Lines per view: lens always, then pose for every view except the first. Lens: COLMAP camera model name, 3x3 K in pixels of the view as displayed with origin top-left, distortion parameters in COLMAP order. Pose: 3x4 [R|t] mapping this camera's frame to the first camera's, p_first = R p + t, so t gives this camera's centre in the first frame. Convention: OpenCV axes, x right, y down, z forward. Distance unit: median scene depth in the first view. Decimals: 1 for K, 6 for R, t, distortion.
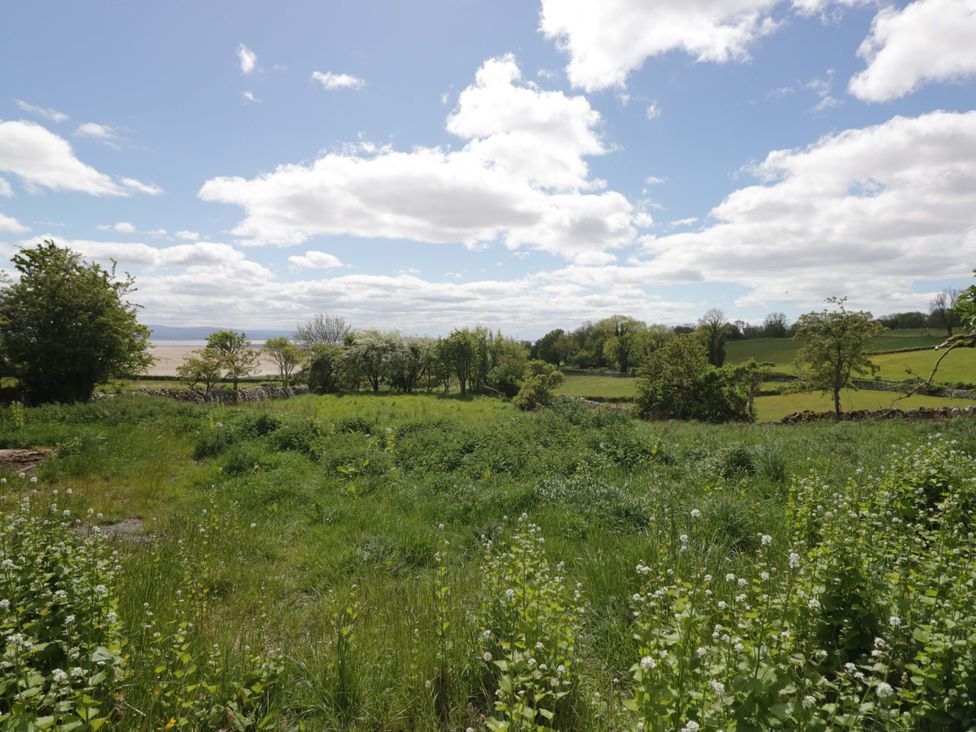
lens RADIAL K [[552.3, 0, 485.8], [0, 552.3, 360.1], [0, 0, 1]] dist [-0.003642, -0.011463]
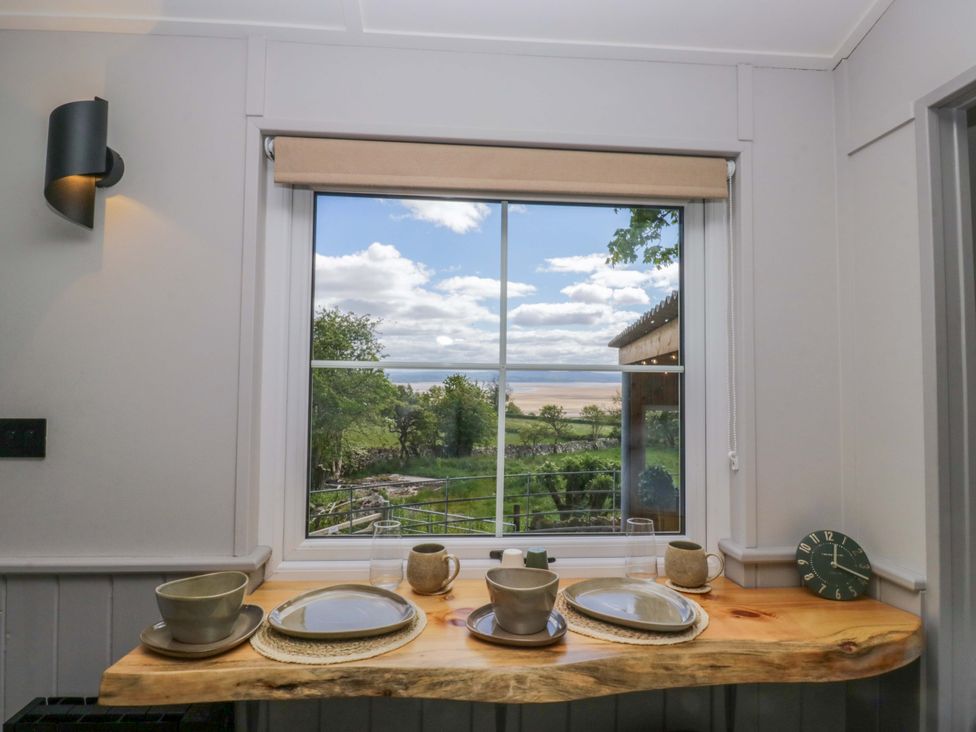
lens RADIAL K [[505.3, 0, 487.8], [0, 505.3, 357.2], [0, 0, 1]] dist [-0.012347, -0.004959]
pose [[0.800440, -0.024243, -0.598922, 0.162369], [-0.027694, 0.996619, -0.077353, -0.049367], [0.598773, 0.078503, 0.797062, -0.166390]]
